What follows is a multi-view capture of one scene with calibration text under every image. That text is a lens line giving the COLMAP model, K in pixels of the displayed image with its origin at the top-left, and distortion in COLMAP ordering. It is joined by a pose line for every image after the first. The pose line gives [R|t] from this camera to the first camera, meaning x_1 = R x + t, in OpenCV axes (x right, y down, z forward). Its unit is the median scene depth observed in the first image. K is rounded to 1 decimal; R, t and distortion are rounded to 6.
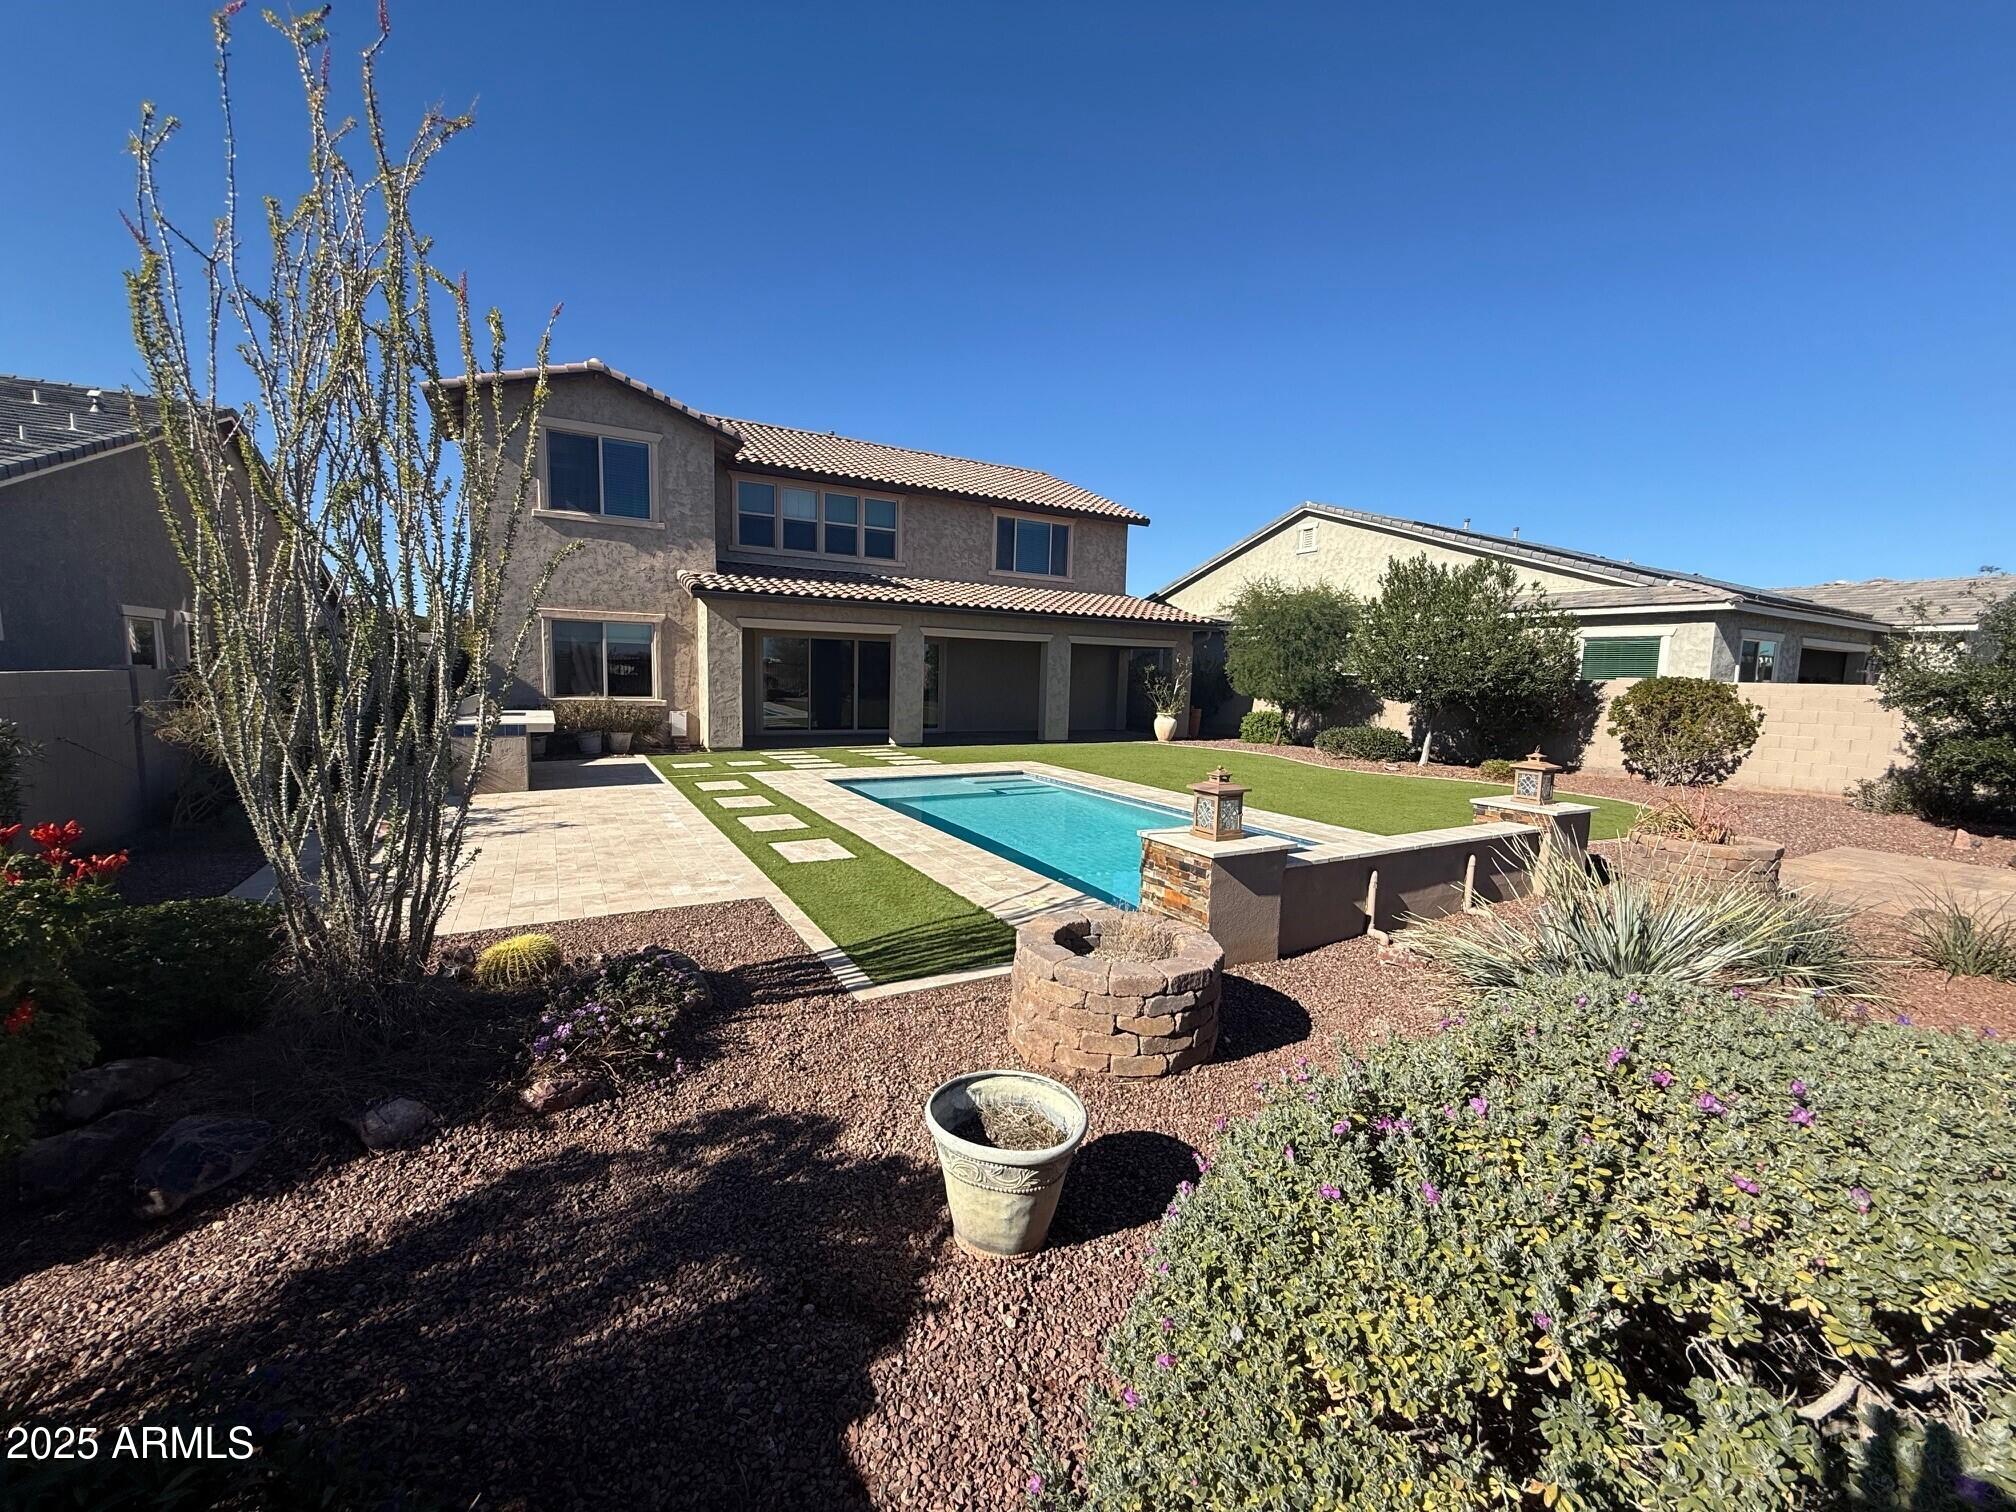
lens RADIAL K [[805.8, 0, 1010.3], [0, 805.8, 763.7], [0, 0, 1]] dist [0.000786, 0.000055]
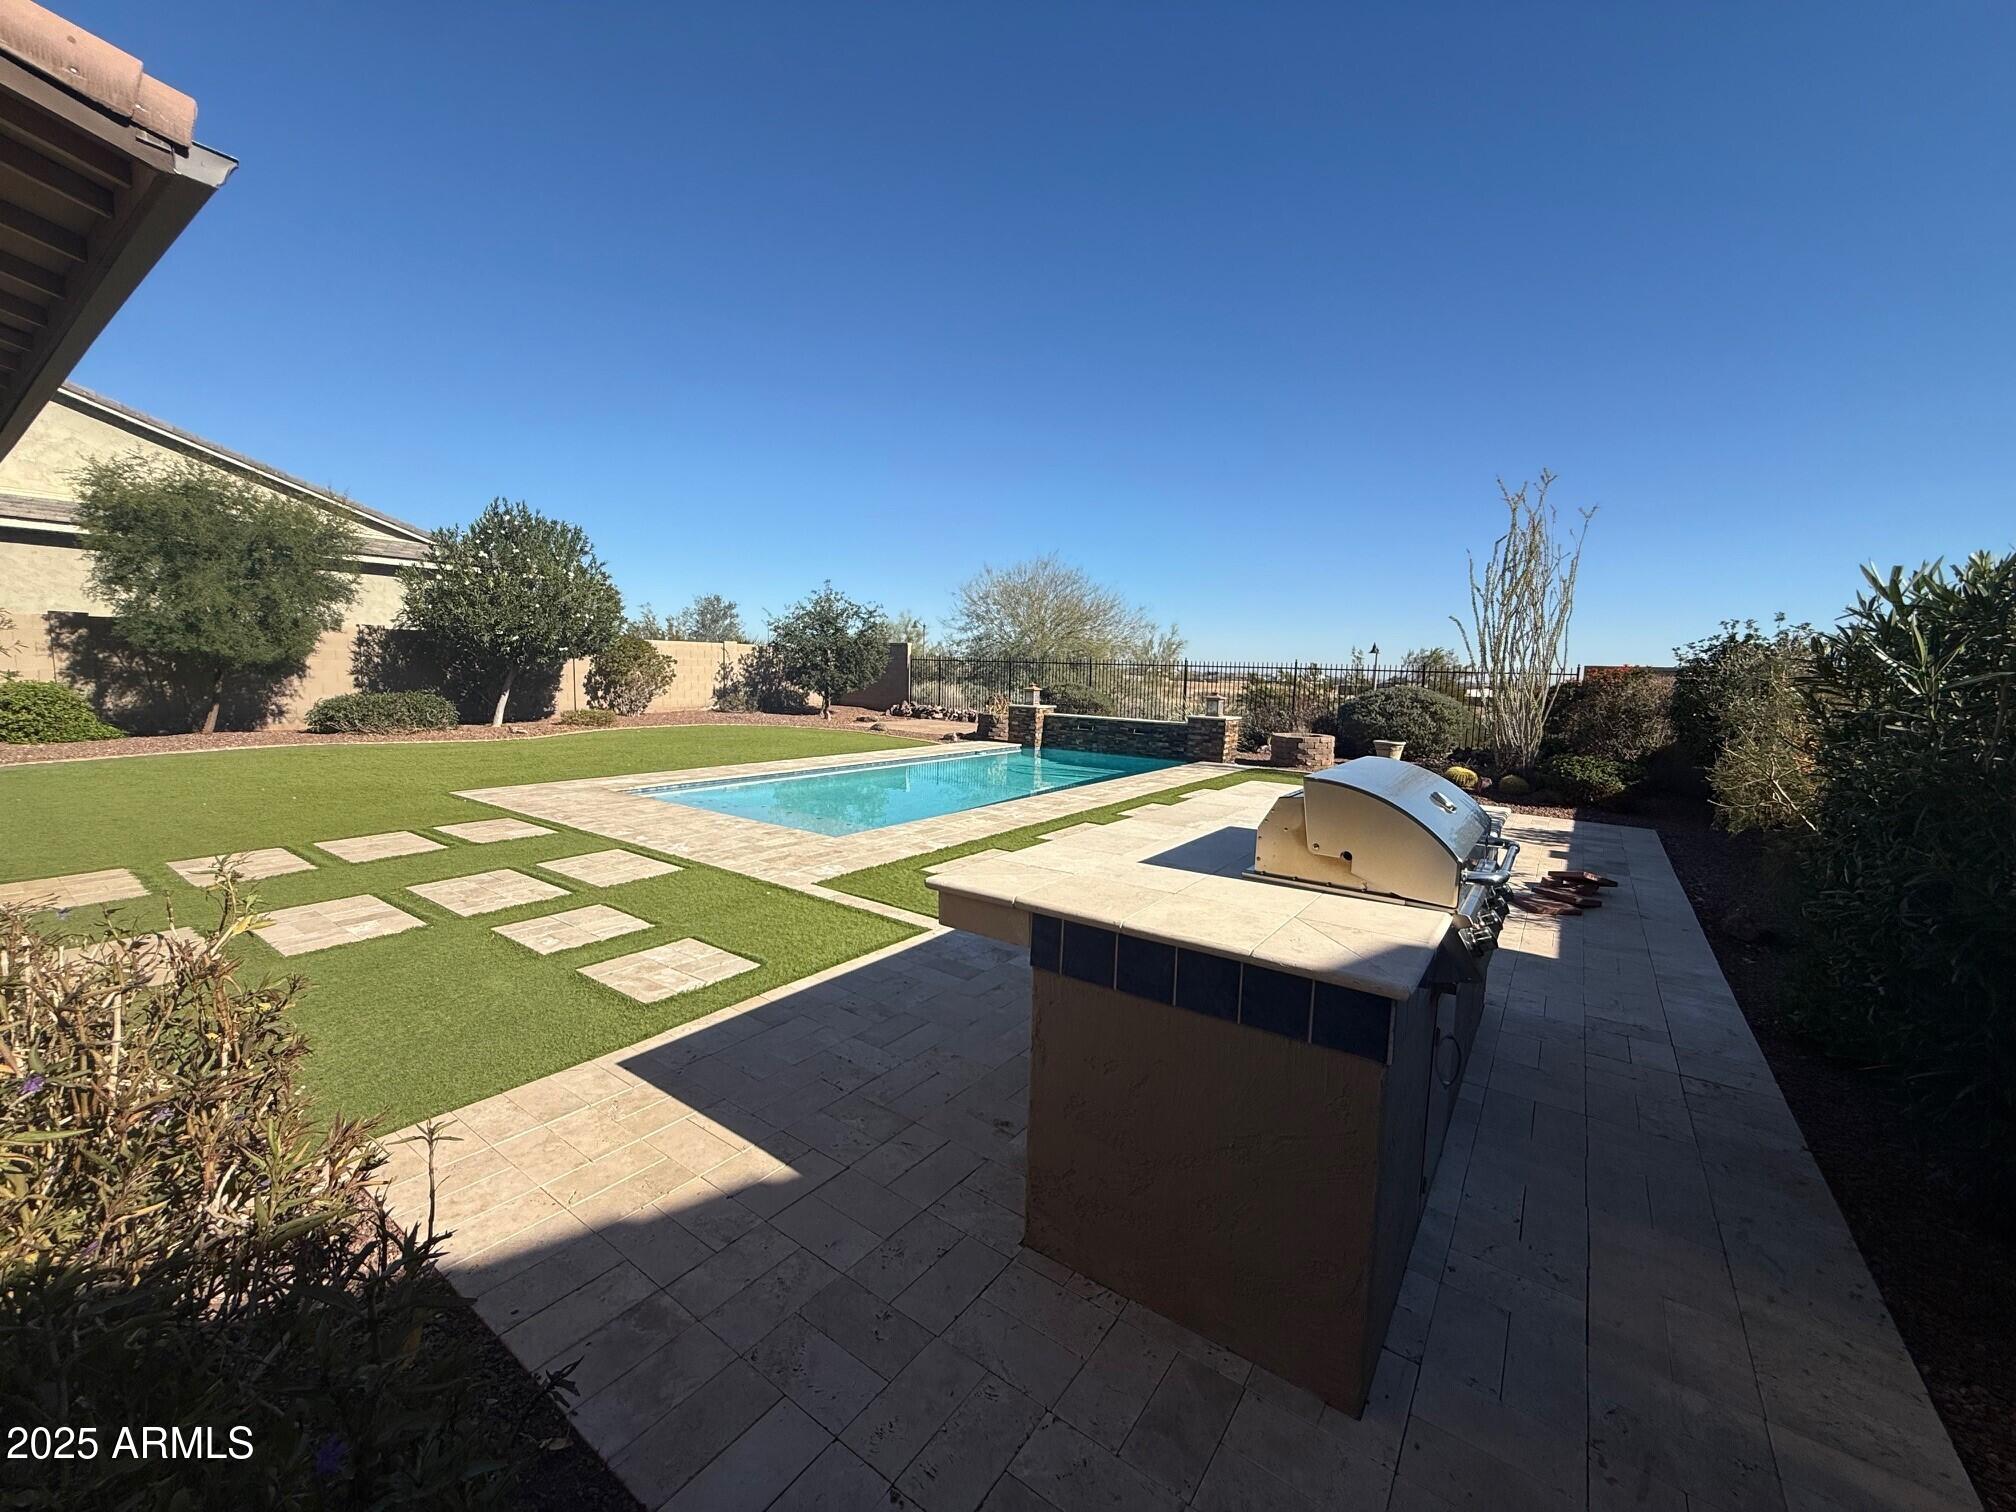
lens RADIAL K [[805.8, 0, 1007.7], [0, 805.8, 755.9], [0, 0, 1]] dist [0.000786, 0.000055]
pose [[-0.416171, -0.141142, 0.898265, -0.707520], [0.063077, 0.981019, 0.183368, -0.118808], [-0.907096, 0.132972, -0.399369, 0.997253]]
